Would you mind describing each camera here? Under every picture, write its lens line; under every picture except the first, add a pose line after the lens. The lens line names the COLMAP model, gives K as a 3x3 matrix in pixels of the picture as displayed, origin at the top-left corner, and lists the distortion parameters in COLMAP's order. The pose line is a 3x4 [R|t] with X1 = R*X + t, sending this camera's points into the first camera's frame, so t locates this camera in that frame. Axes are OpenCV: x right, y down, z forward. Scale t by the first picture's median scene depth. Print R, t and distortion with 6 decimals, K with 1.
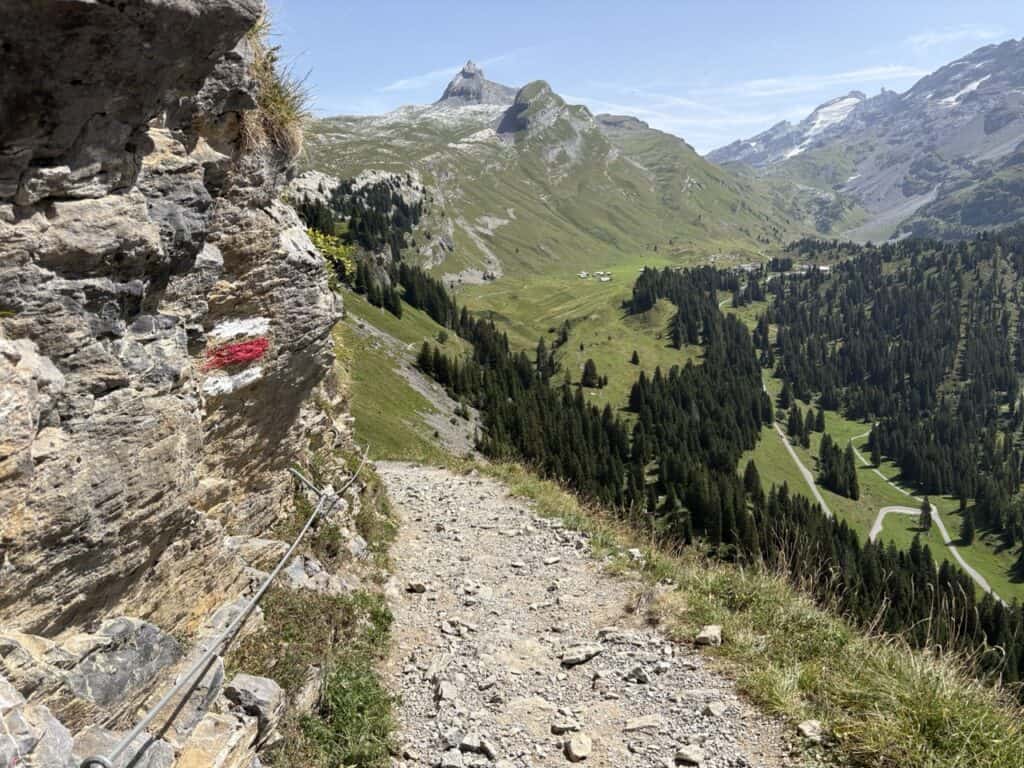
lens RADIAL K [[779.3, 0, 515.0], [0, 779.3, 380.4], [0, 0, 1]] dist [0.056530, -0.057668]
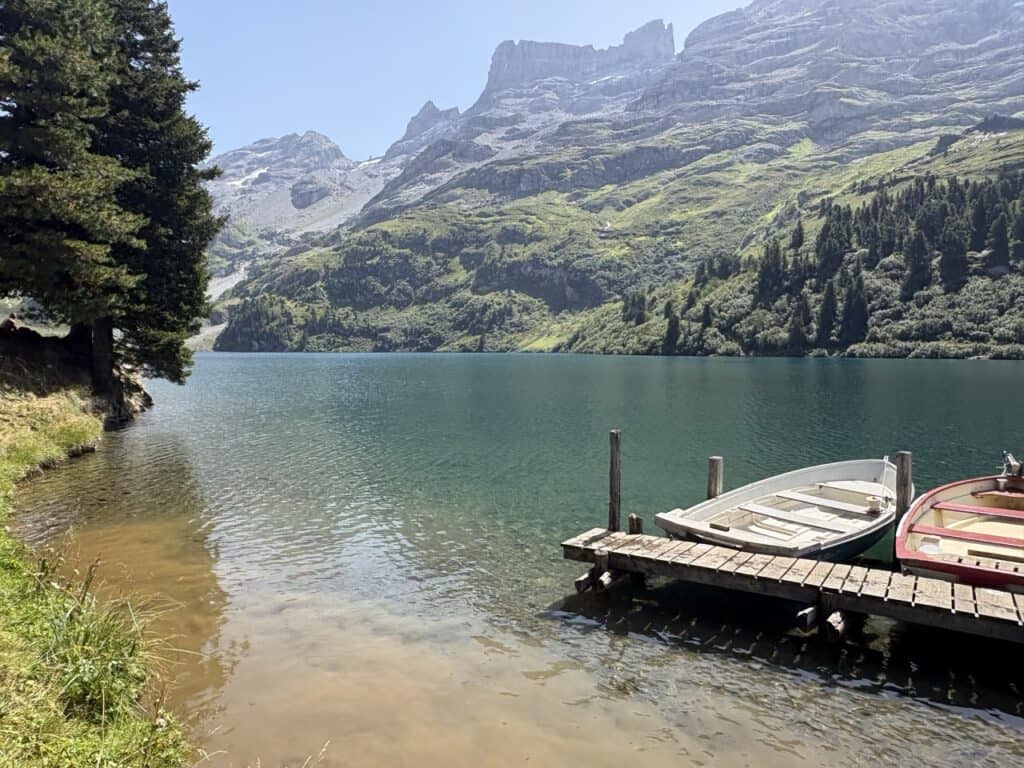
lens RADIAL K [[685.1, 0, 514.0], [0, 685.1, 382.7], [0, 0, 1]] dist [0.001210, 0.001912]
pose [[0.621243, -0.012080, 0.783525, 0.876531], [0.122833, 0.989022, -0.082143, -0.295373], [-0.773931, 0.147273, 0.615906, 1.888155]]
